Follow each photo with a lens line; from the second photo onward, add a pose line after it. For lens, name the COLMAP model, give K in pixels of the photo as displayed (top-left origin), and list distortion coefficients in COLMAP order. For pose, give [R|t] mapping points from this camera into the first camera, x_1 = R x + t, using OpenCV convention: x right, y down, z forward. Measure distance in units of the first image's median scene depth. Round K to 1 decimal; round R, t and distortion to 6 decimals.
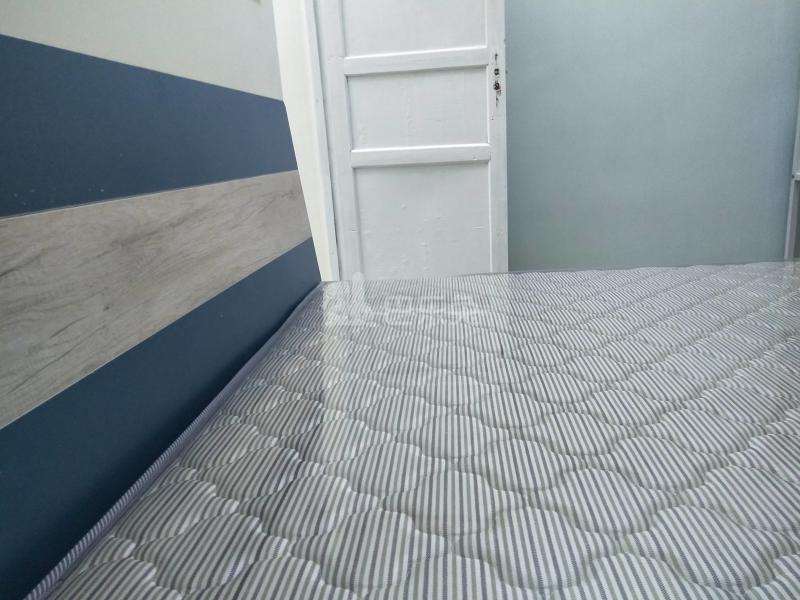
lens RADIAL K [[598.5, 0, 395.6], [0, 598.5, 298.7], [0, 0, 1]] dist [0.021159, -0.004653]
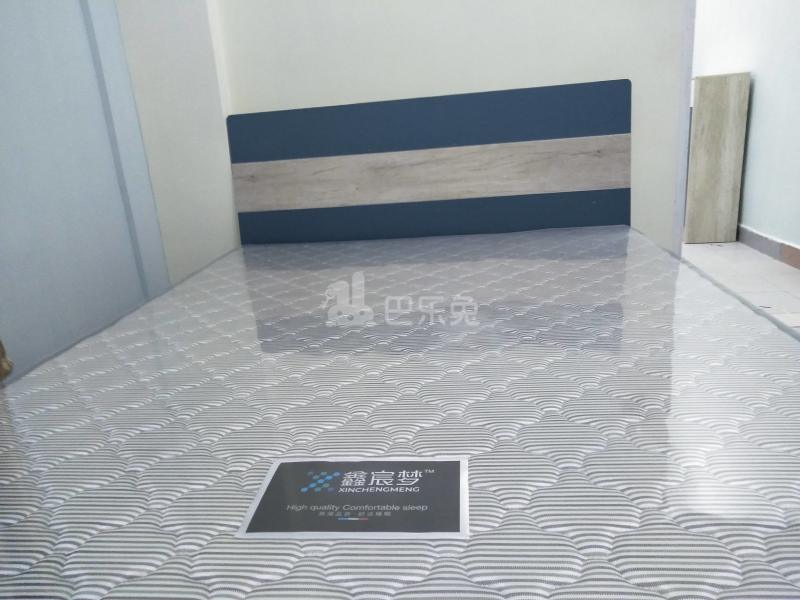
lens RADIAL K [[598.5, 0, 395.6], [0, 598.5, 298.7], [0, 0, 1]] dist [0.021159, -0.004653]
pose [[-0.010772, 0.341002, -0.940001, 2.214424], [-0.166716, 0.926285, 0.337937, -0.454061], [0.985946, 0.160353, 0.046873, 0.960488]]
